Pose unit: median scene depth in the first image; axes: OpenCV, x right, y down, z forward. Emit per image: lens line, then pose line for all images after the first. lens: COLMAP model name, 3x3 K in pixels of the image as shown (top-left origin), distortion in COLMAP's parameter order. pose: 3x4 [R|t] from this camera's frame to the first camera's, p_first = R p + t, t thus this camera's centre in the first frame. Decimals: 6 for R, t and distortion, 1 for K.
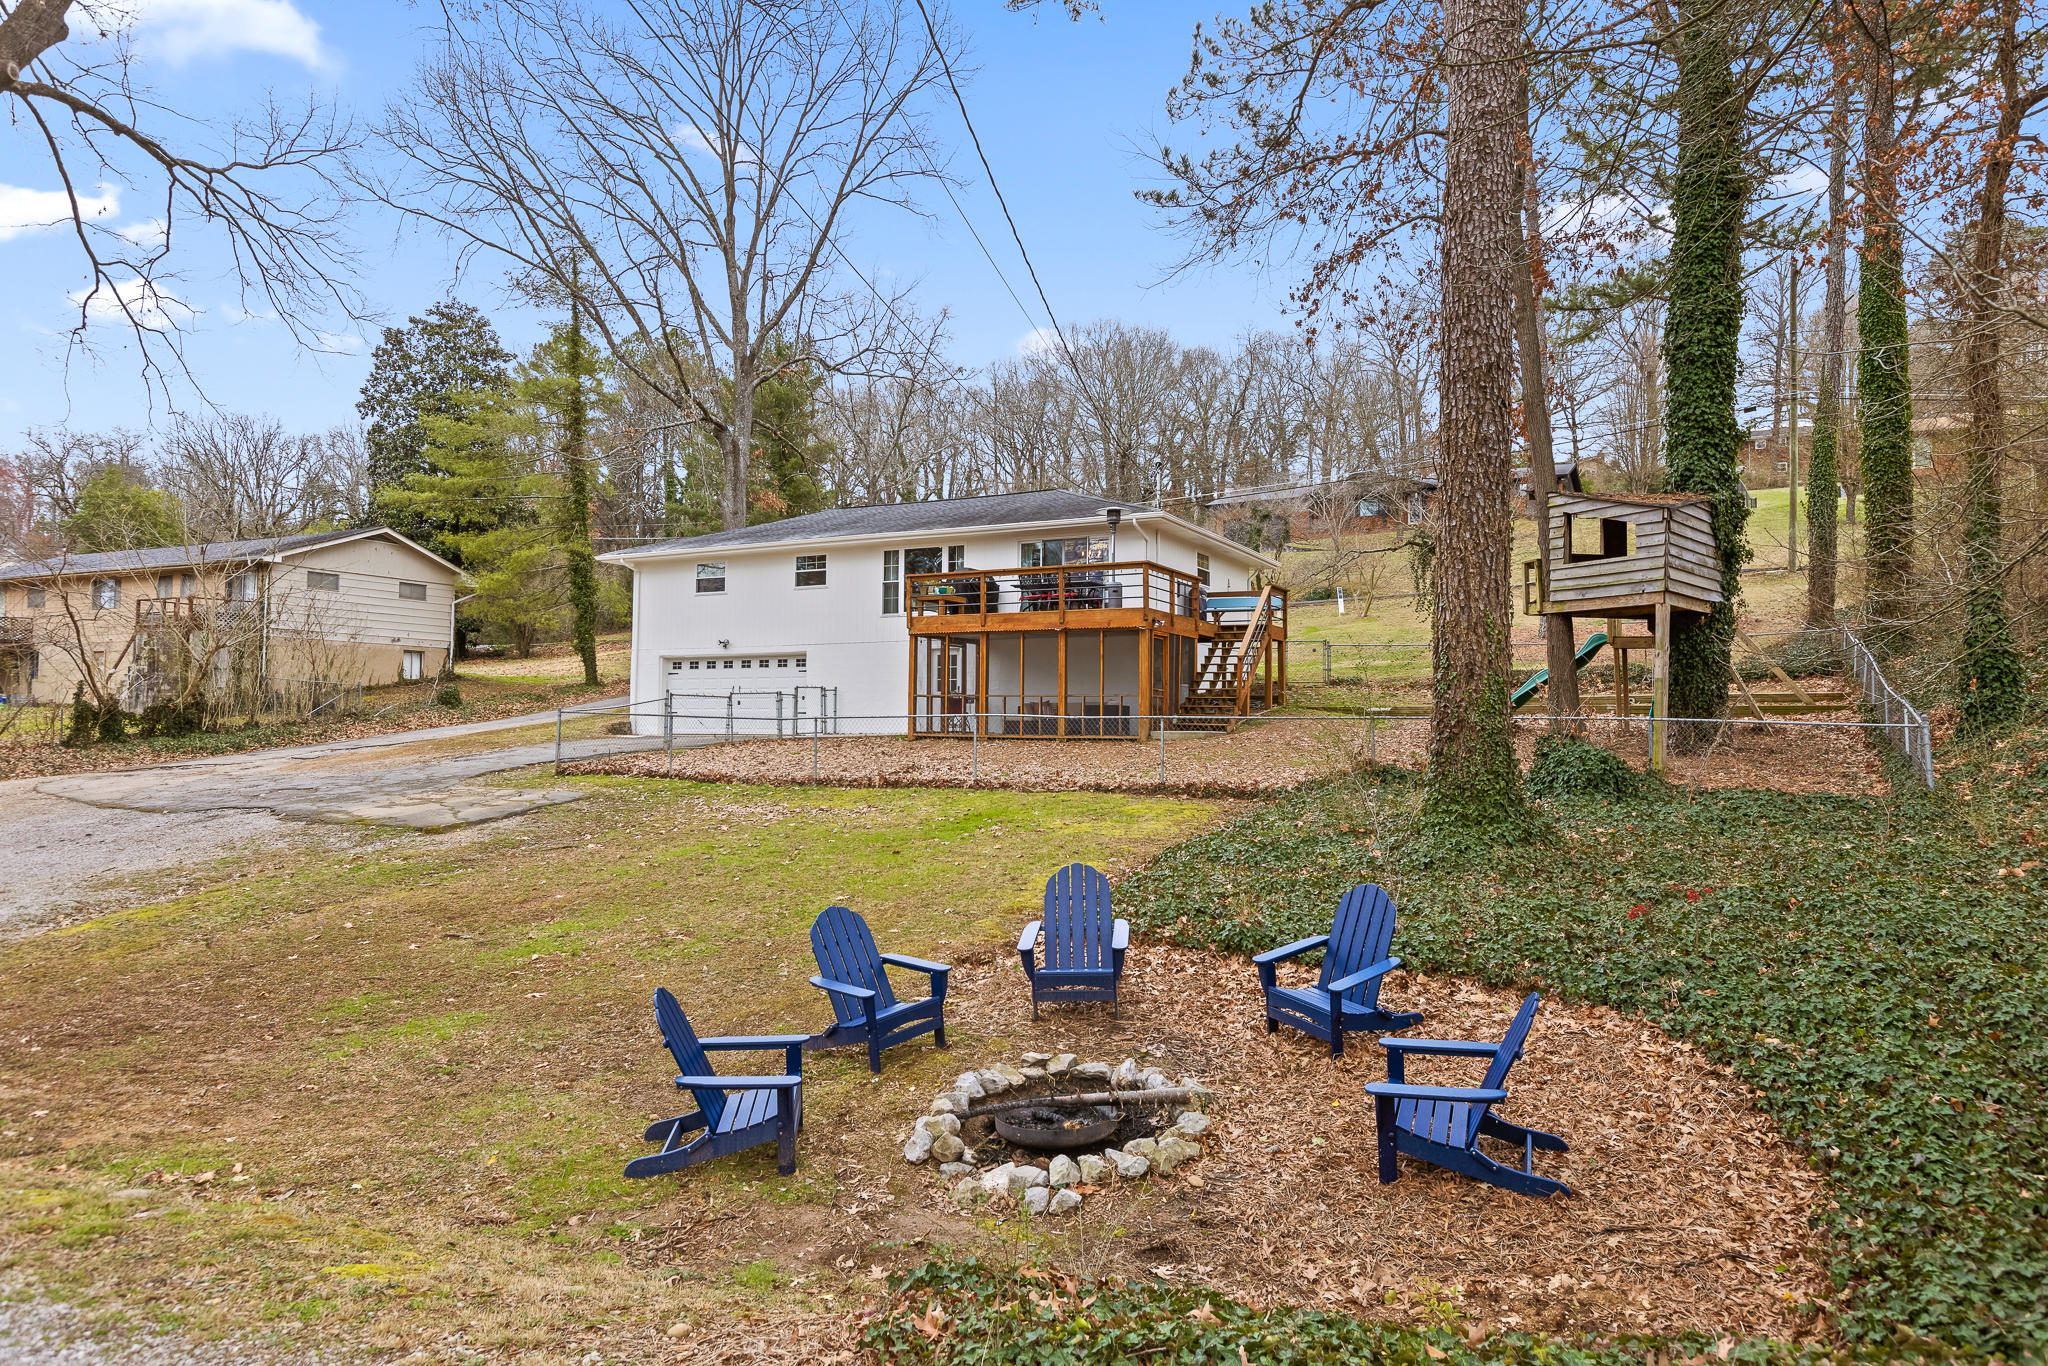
lens RADIAL K [[1296.9, 0, 1028.4], [0, 1296.9, 675.3], [0, 0, 1]] dist [-0.009463, -0.001494]
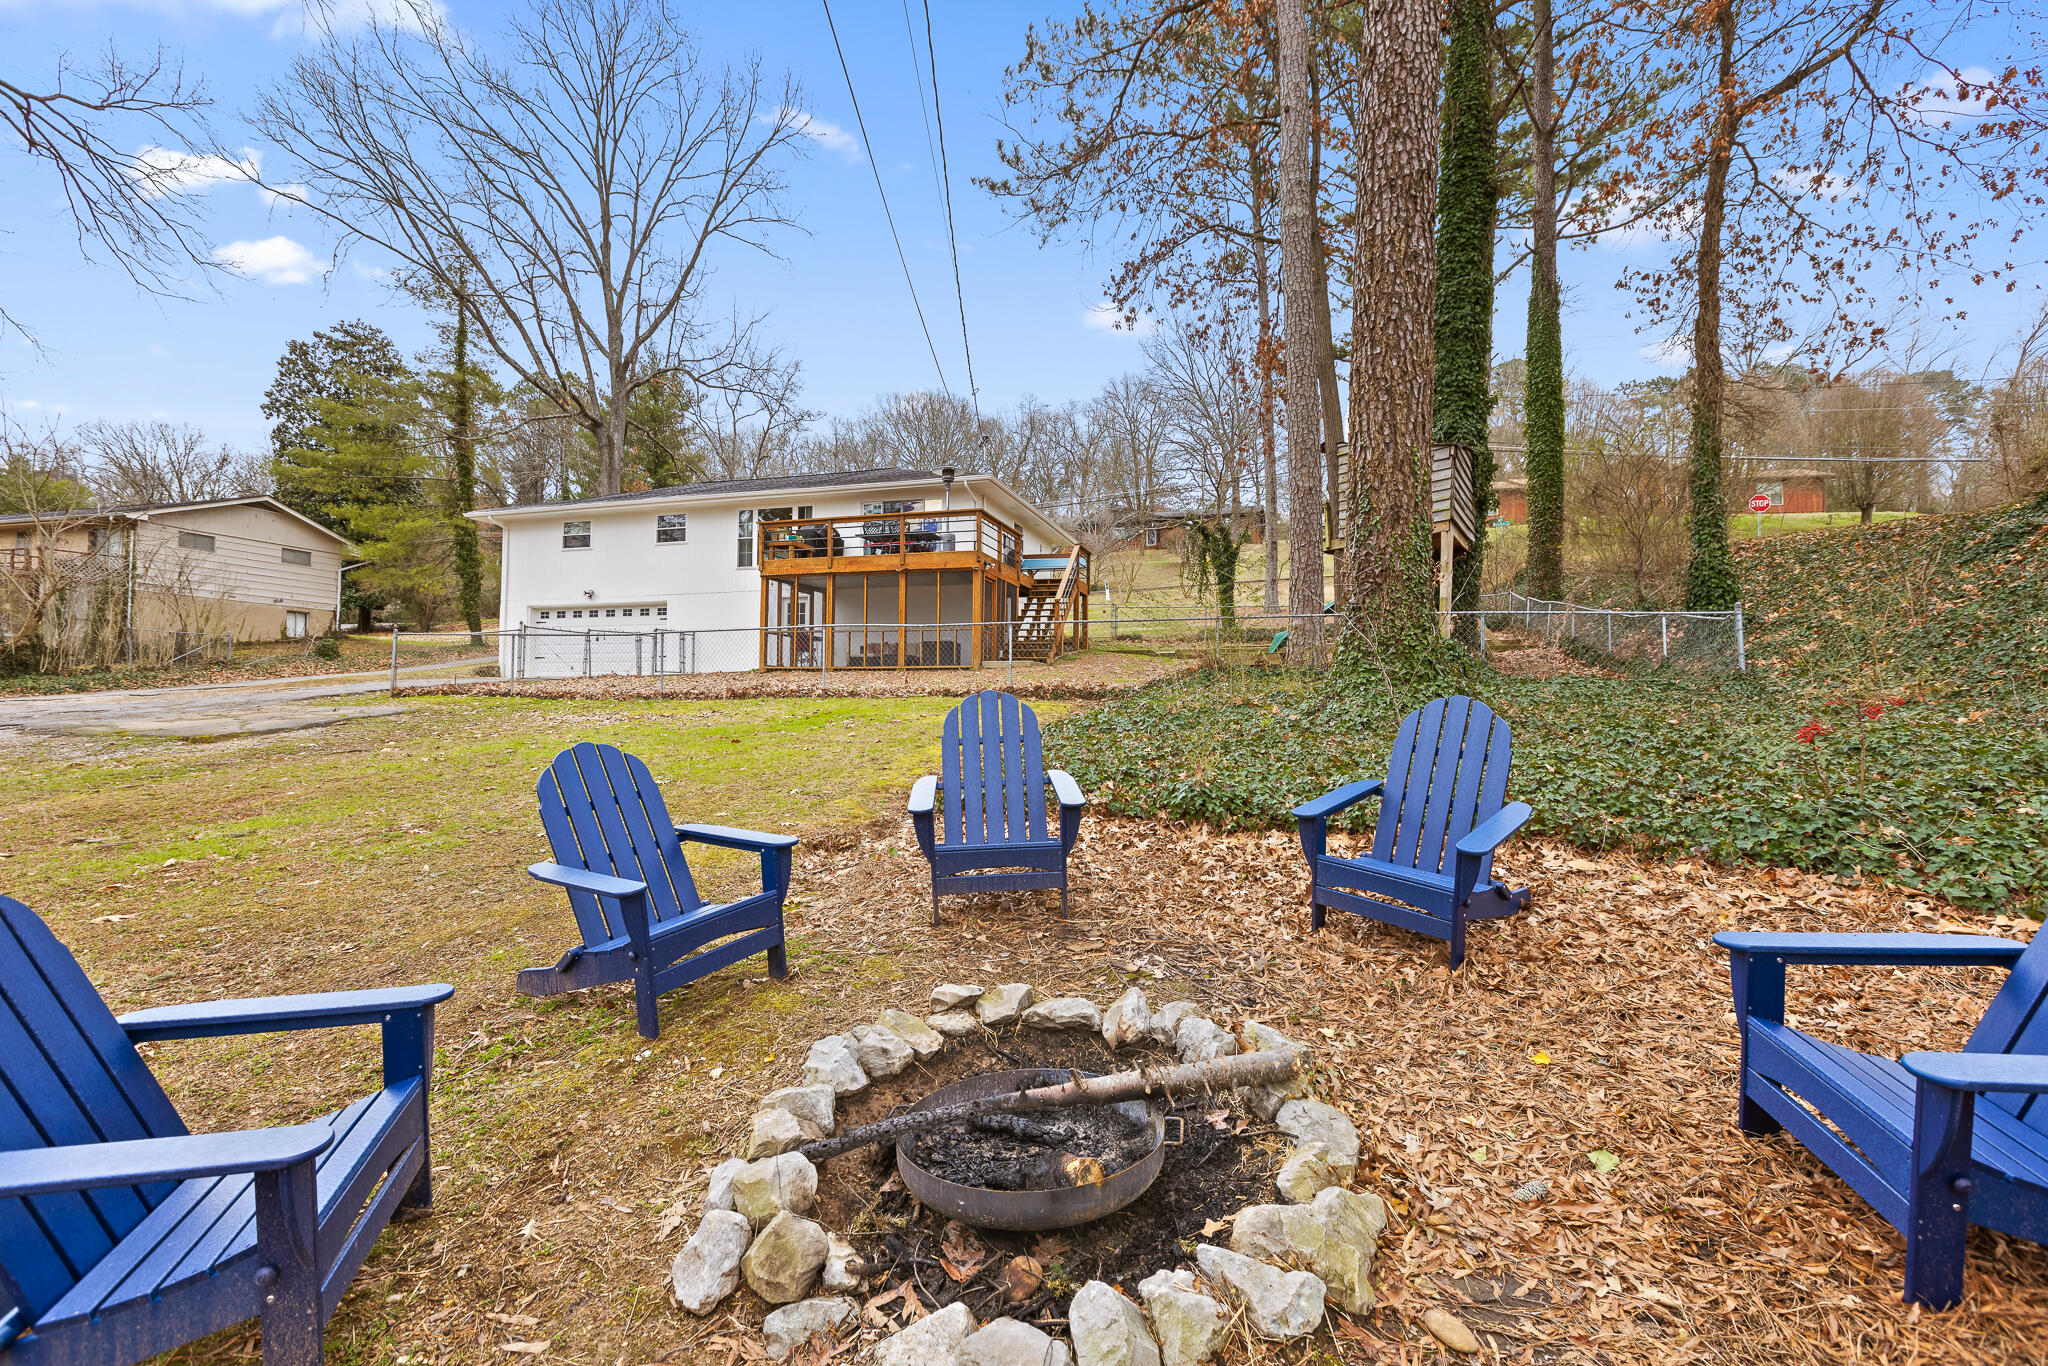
lens RADIAL K [[929.0, 0, 1032.8], [0, 929.0, 679.5], [0, 0, 1]] dist [-0.000570, -0.000741]
pose [[0.982739, 0.005559, 0.184914, -0.010230], [-0.007178, 0.999942, 0.008083, 0.045605], [-0.184859, -0.009271, 0.982721, 0.174821]]
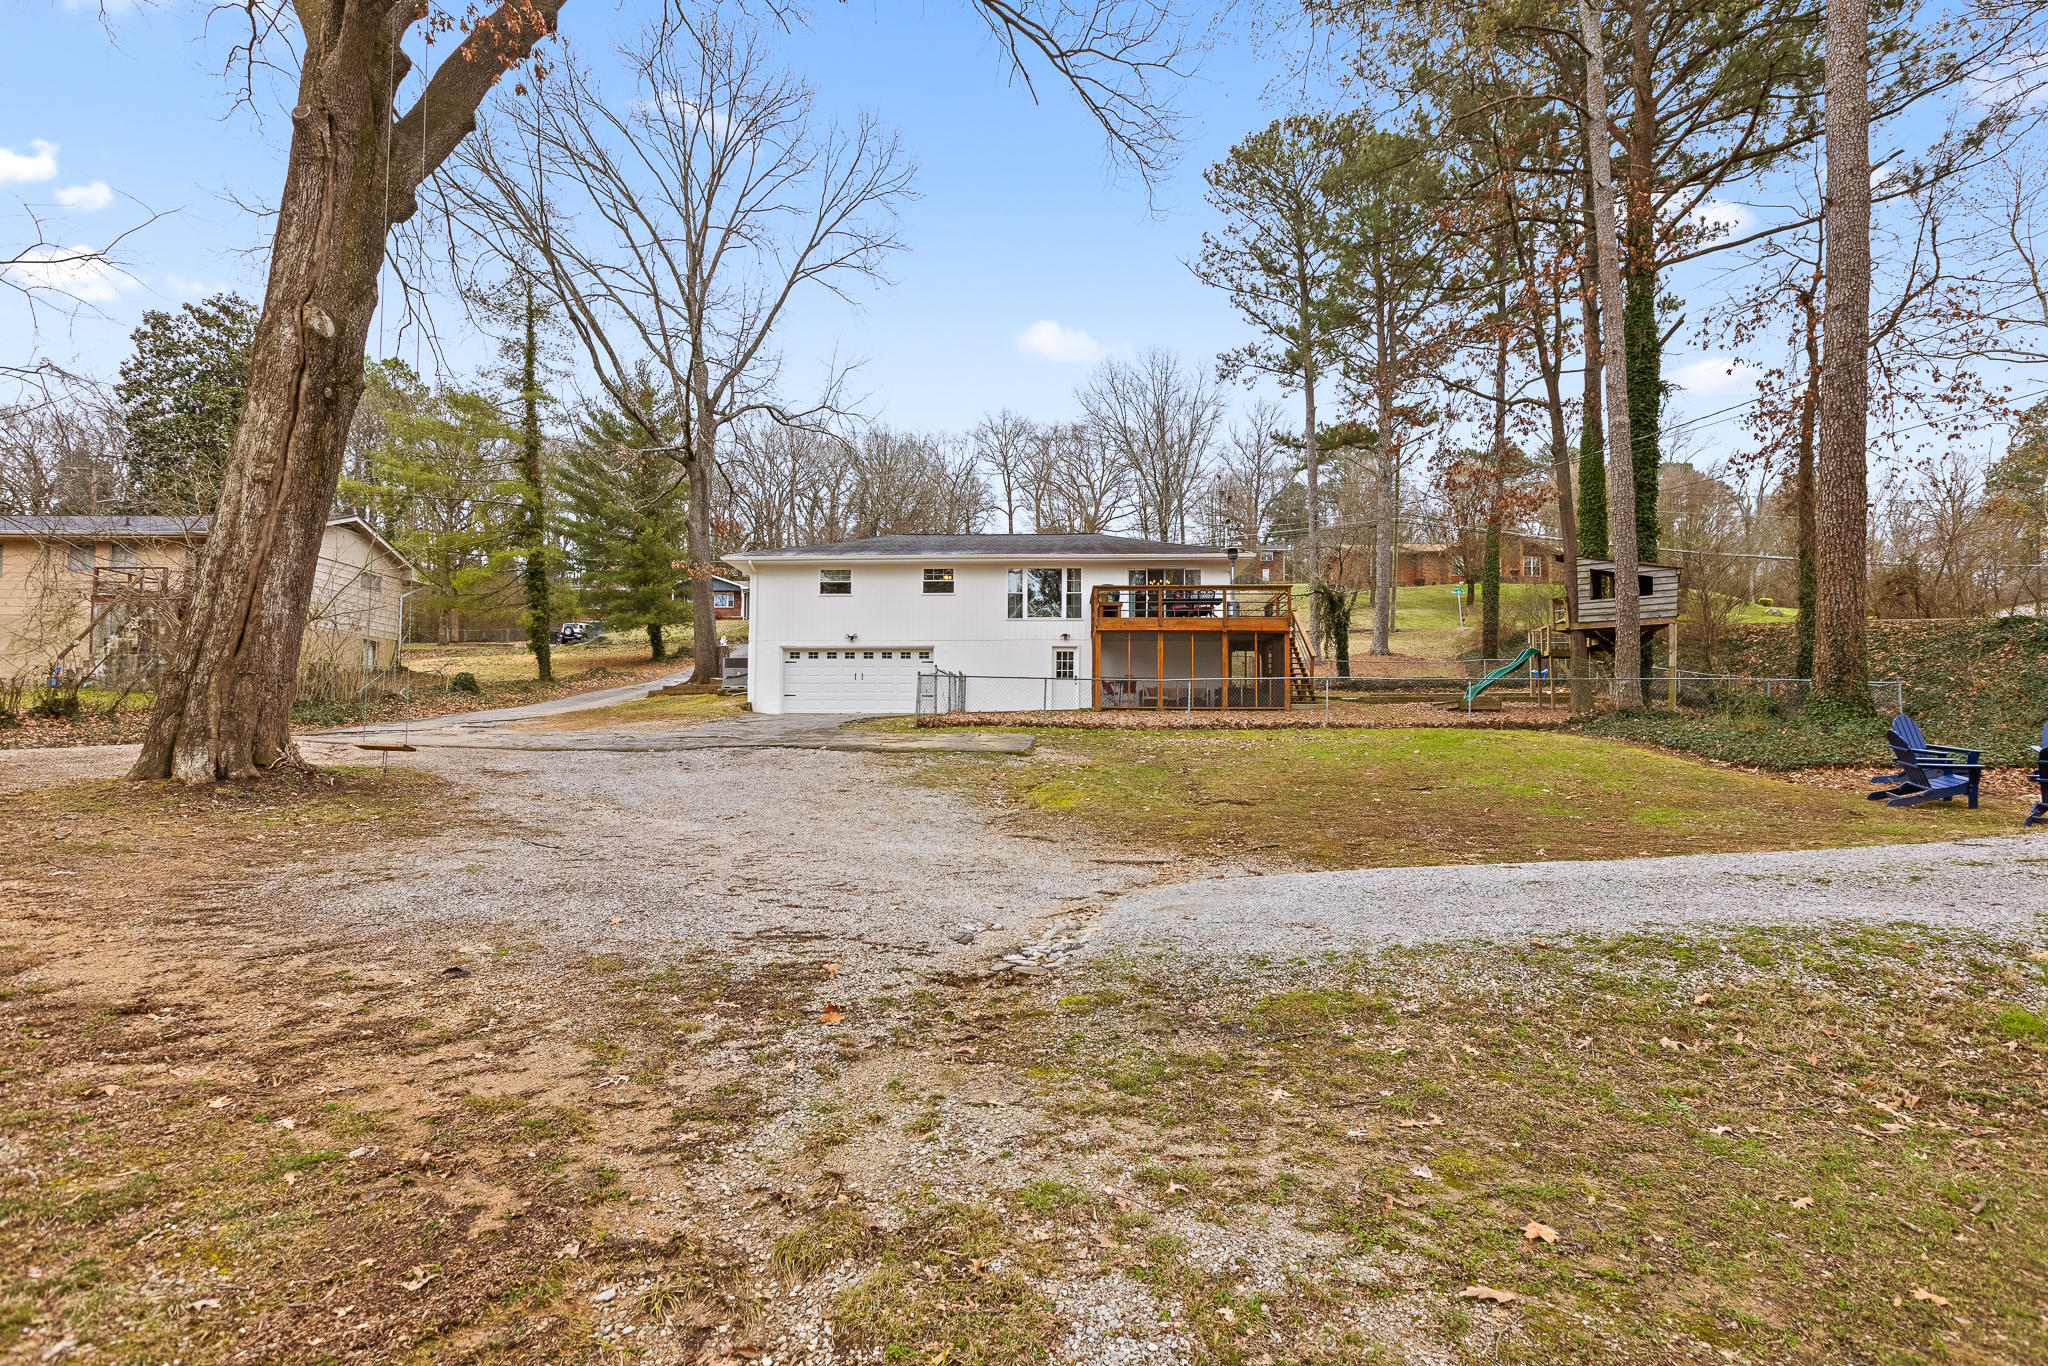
lens RADIAL K [[1013.4, 0, 1017.6], [0, 1013.4, 744.5], [0, 0, 1]] dist [-0.008231, 0.000971]
pose [[0.899172, 0.000875, 0.437594, -0.591443], [-0.014097, 0.999537, 0.026969, 0.054899], [-0.437367, -0.030418, 0.898768, 0.101945]]
